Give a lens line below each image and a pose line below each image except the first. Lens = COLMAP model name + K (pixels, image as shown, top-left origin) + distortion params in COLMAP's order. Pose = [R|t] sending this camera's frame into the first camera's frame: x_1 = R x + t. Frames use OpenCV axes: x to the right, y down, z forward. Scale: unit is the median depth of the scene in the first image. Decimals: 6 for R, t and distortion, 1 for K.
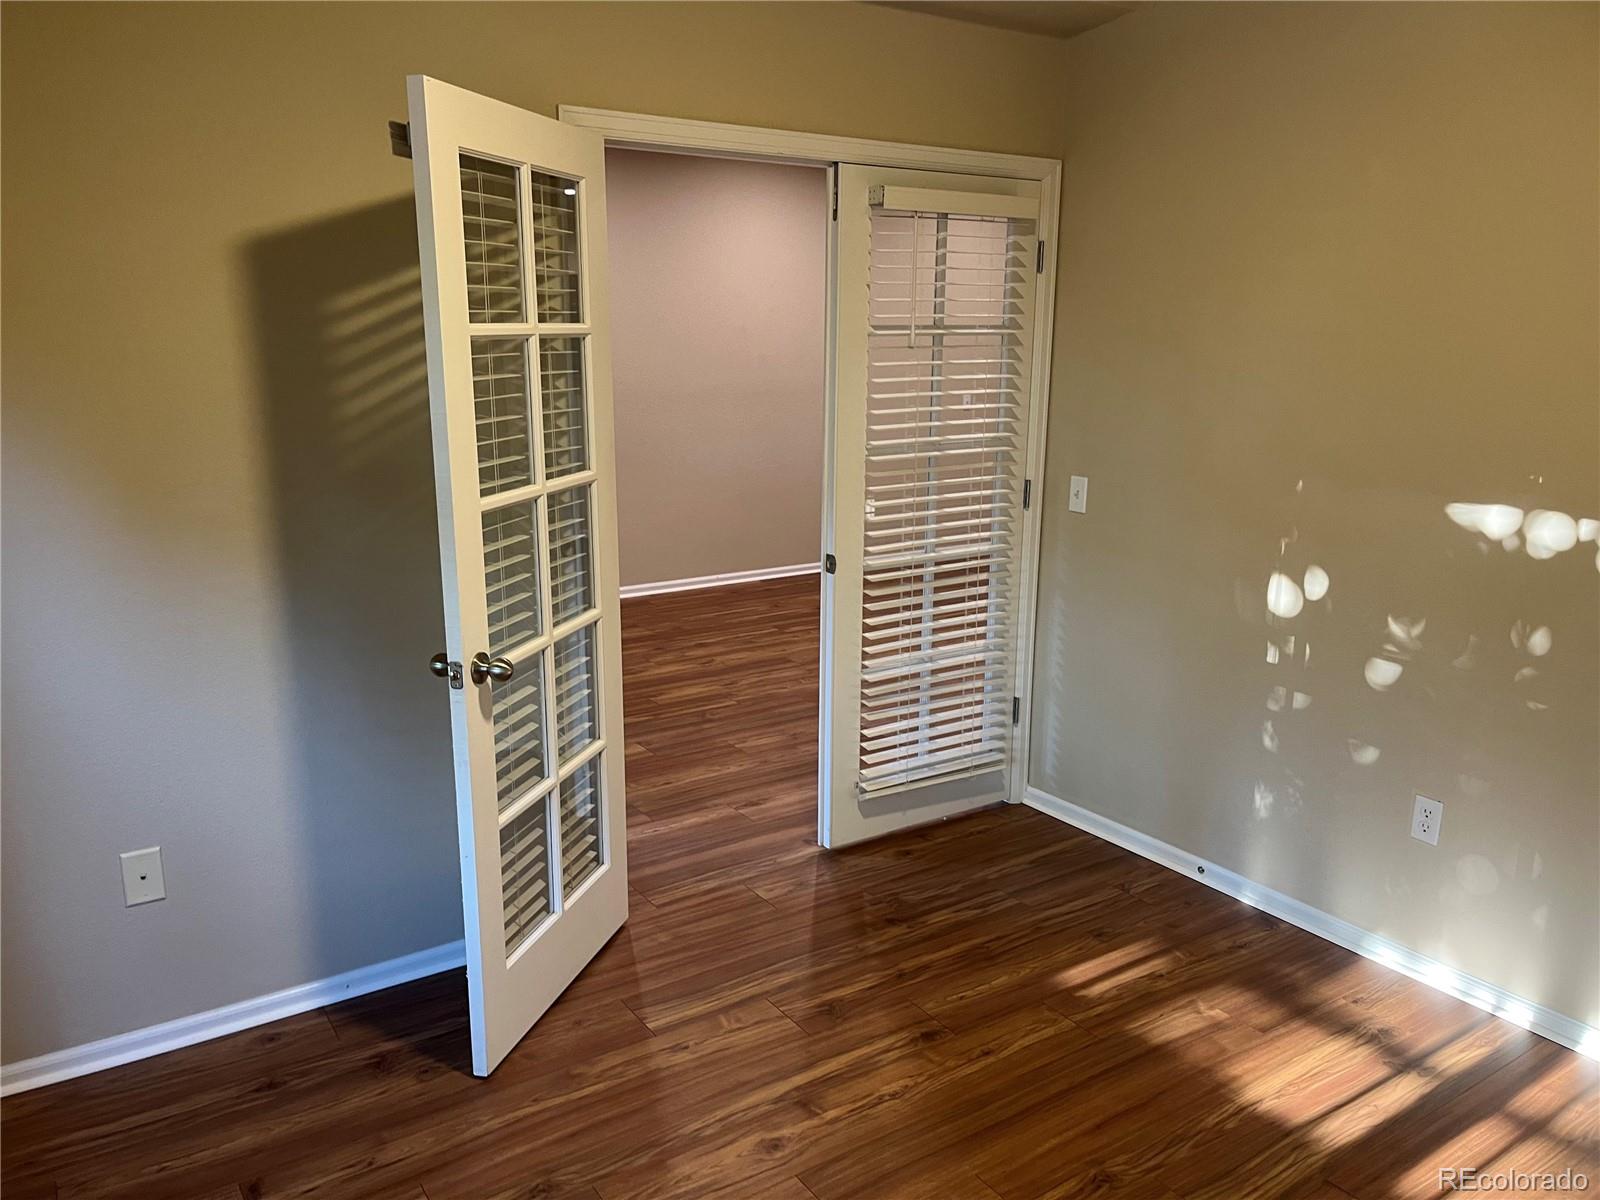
lens RADIAL K [[1202.0, 0, 800.0], [0, 1202.0, 602.8], [0, 0, 1]] dist [0.013333, 0.002006]
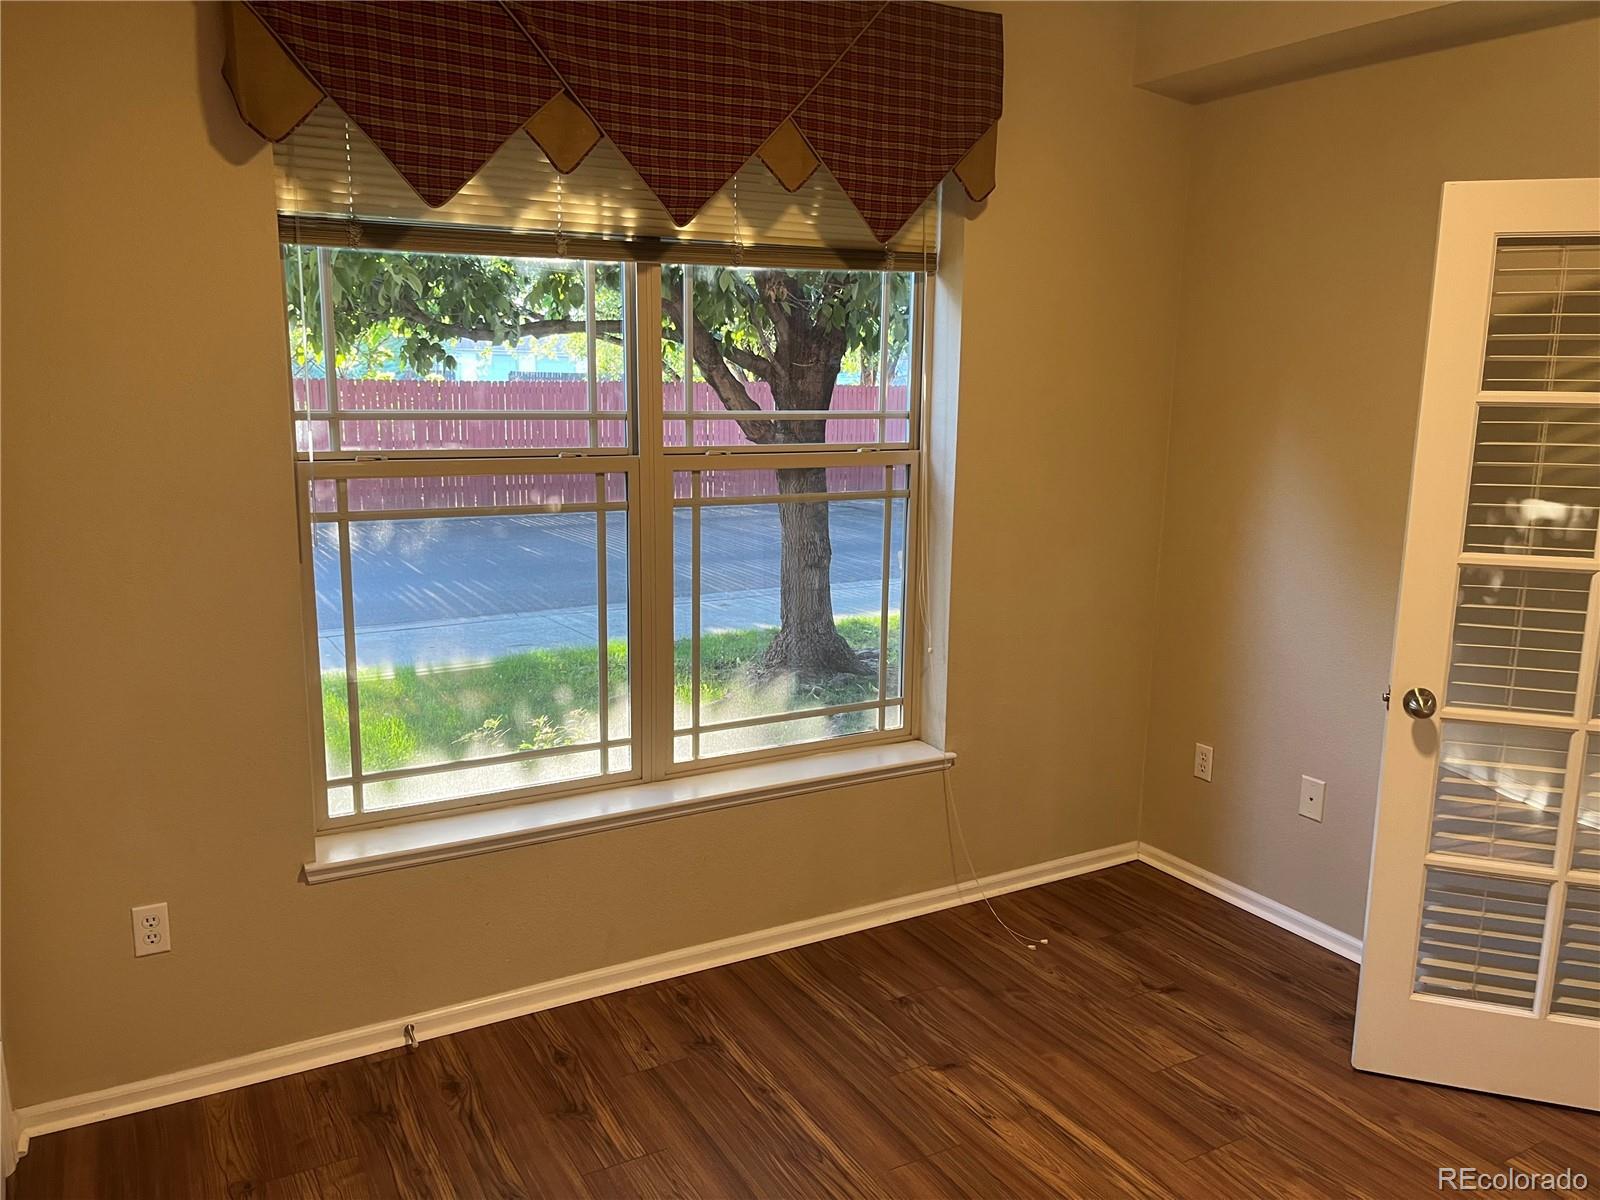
lens RADIAL K [[1202.0, 0, 799.0], [0, 1202.0, 599.8], [0, 0, 1]] dist [0.013333, 0.002006]
pose [[-0.068005, 0.172967, -0.982577, 0.823837], [-0.237507, 0.953737, 0.184328, -0.101915], [0.969002, 0.245904, -0.023778, 0.454951]]
